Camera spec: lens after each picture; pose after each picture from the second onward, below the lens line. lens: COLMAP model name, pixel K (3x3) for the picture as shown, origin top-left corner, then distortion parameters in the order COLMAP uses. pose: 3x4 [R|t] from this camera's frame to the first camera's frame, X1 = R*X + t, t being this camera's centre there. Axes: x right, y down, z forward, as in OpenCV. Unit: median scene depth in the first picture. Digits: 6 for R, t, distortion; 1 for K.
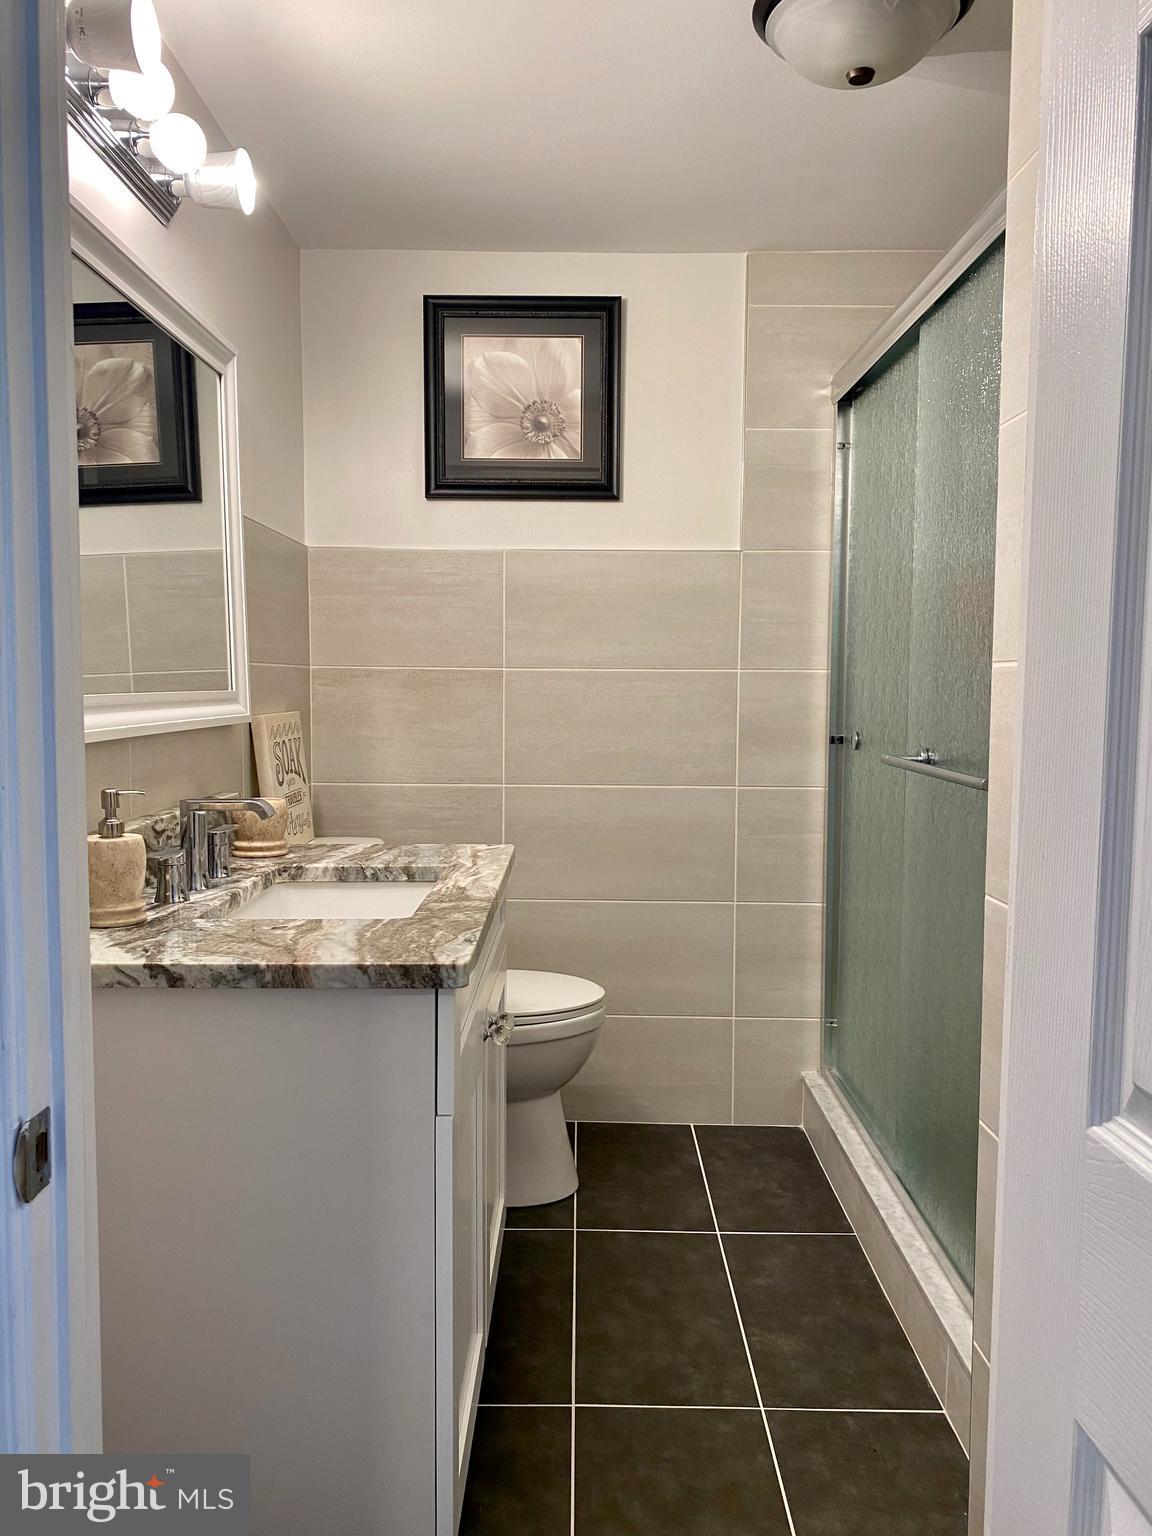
lens RADIAL K [[1167.3, 0, 564.6], [0, 1167.3, 765.8], [0, 0, 1]] dist [0.035248, -0.053345]
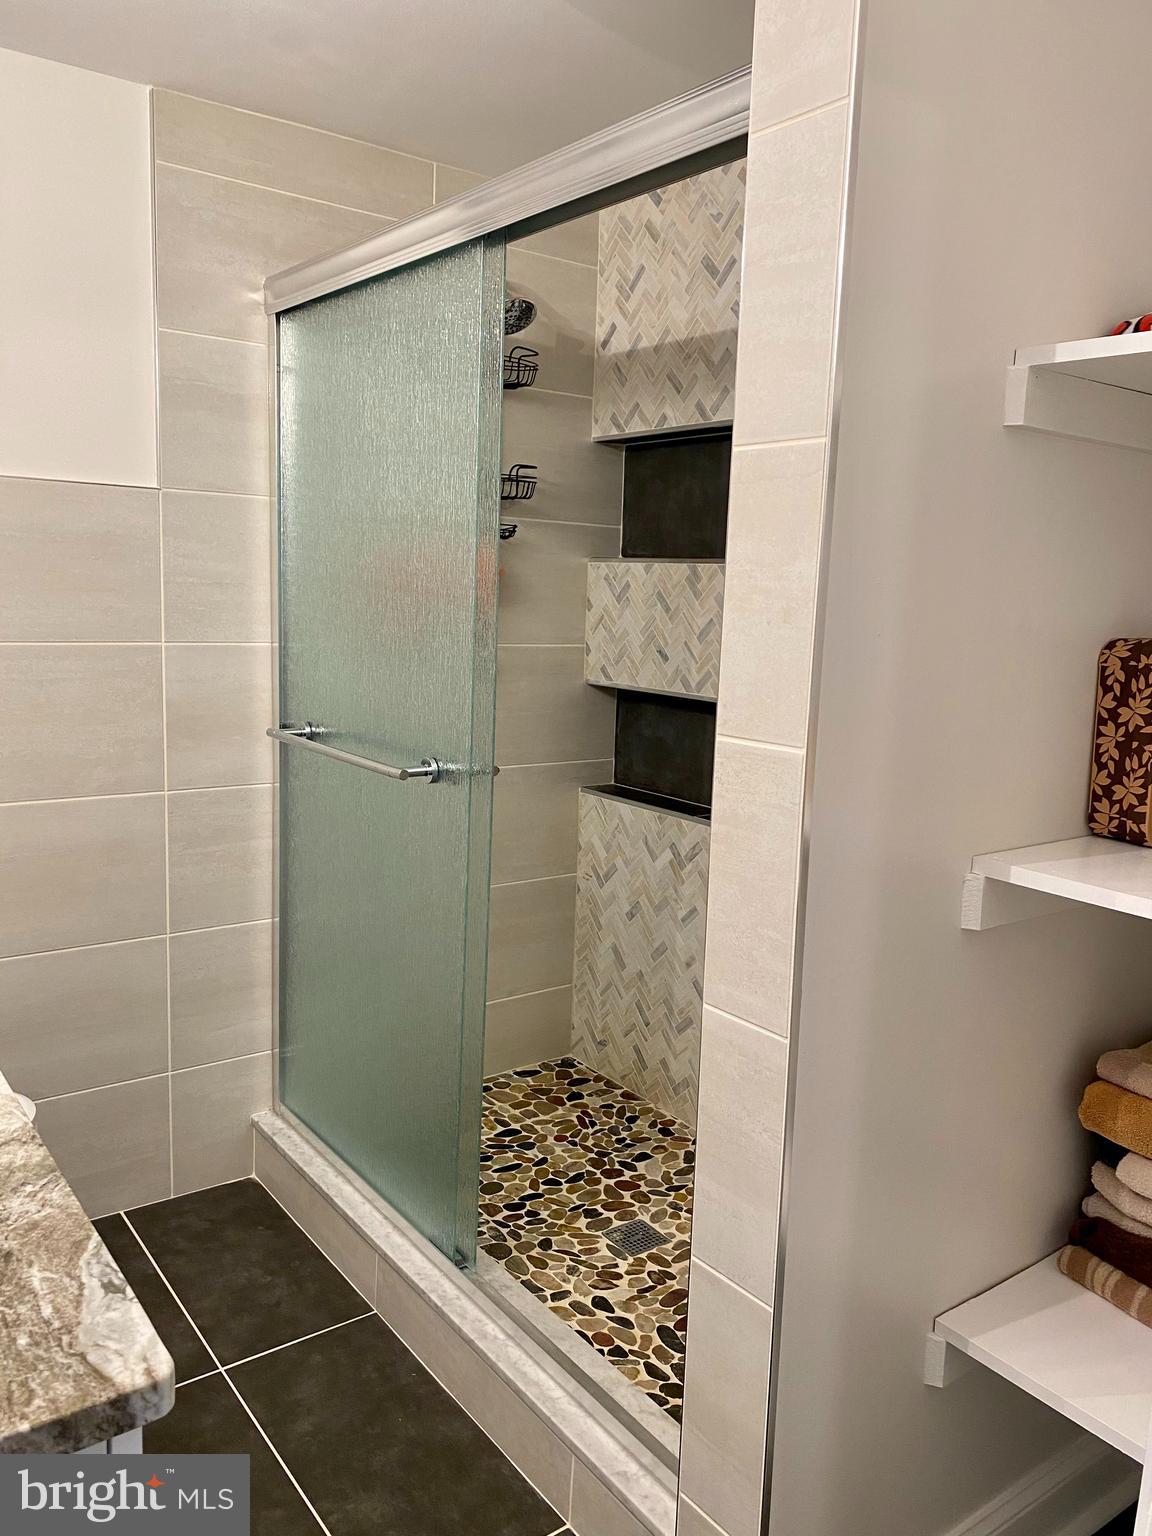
lens RADIAL K [[1167.3, 0, 574.2], [0, 1167.3, 771.9], [0, 0, 1]] dist [0.035248, -0.053345]
pose [[0.796861, -0.070410, 0.600045, -0.109359], [0.011422, 0.994764, 0.101558, -0.073846], [-0.604054, -0.074074, 0.793493, 0.206506]]
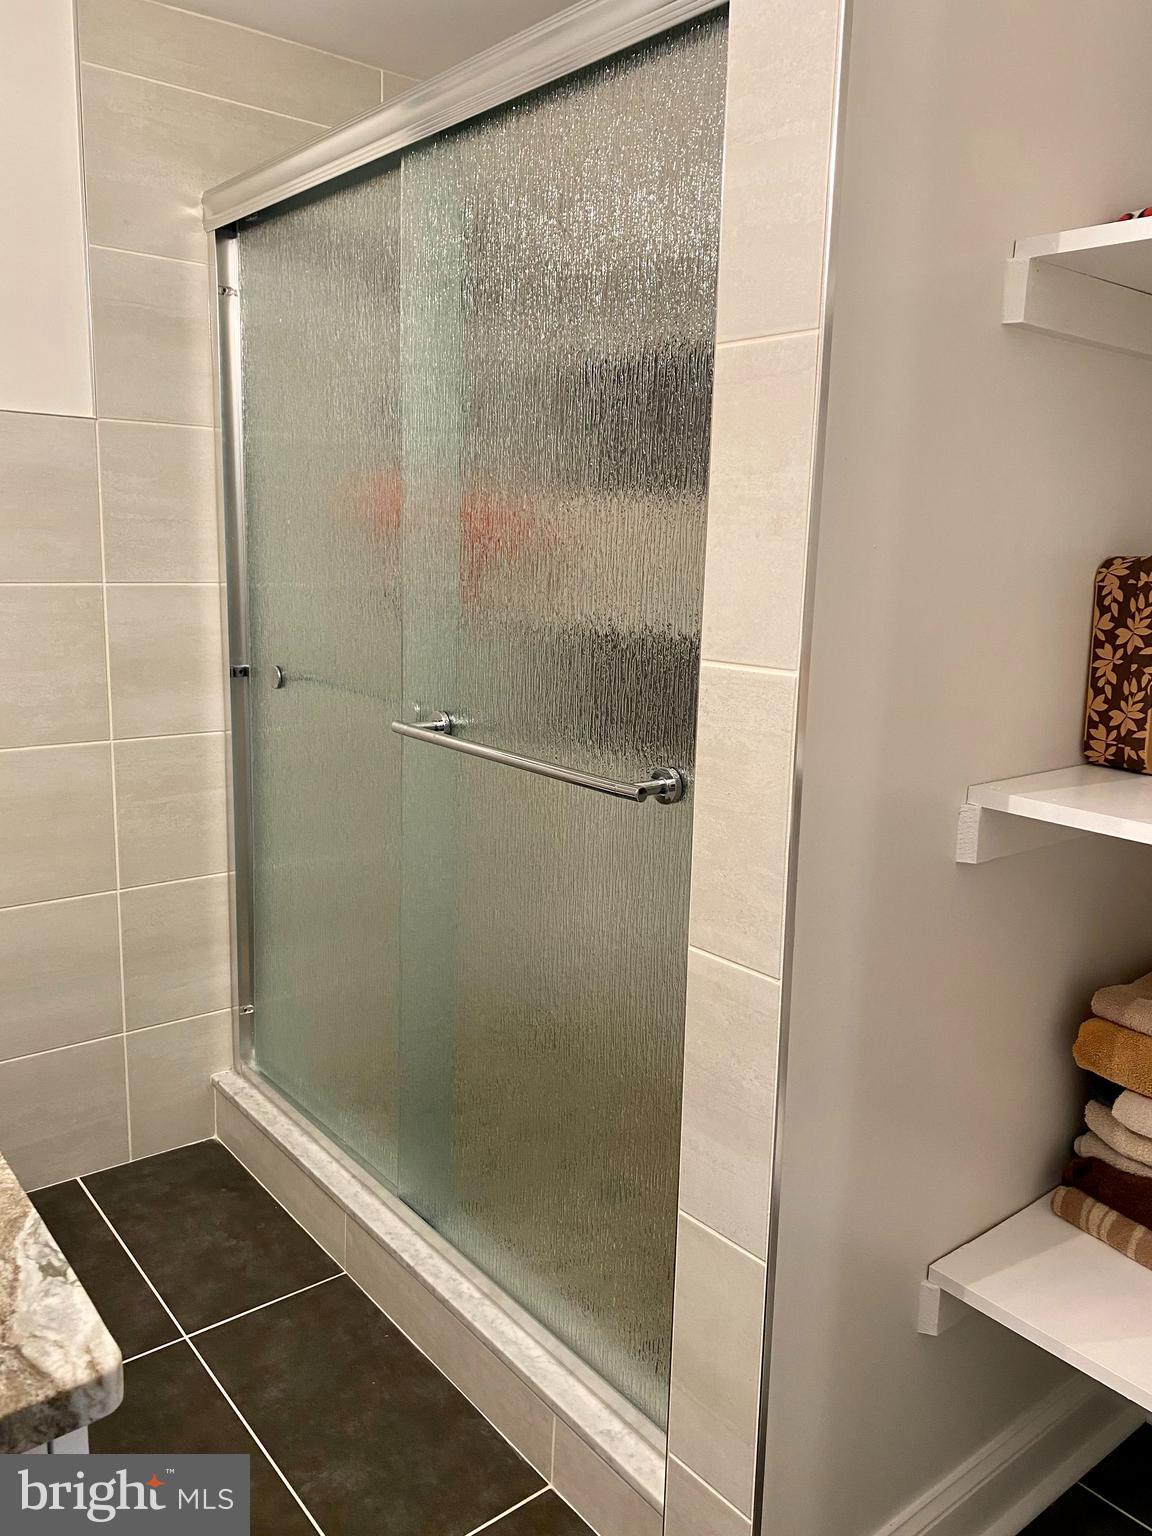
lens RADIAL K [[1167.3, 0, 572.8], [0, 1167.3, 765.3], [0, 0, 1]] dist [0.035248, -0.053345]
pose [[0.774618, -0.103124, 0.623965, -0.097108], [0.022851, 0.990536, 0.135339, -0.062660], [-0.632016, -0.090578, 0.769644, 0.232154]]
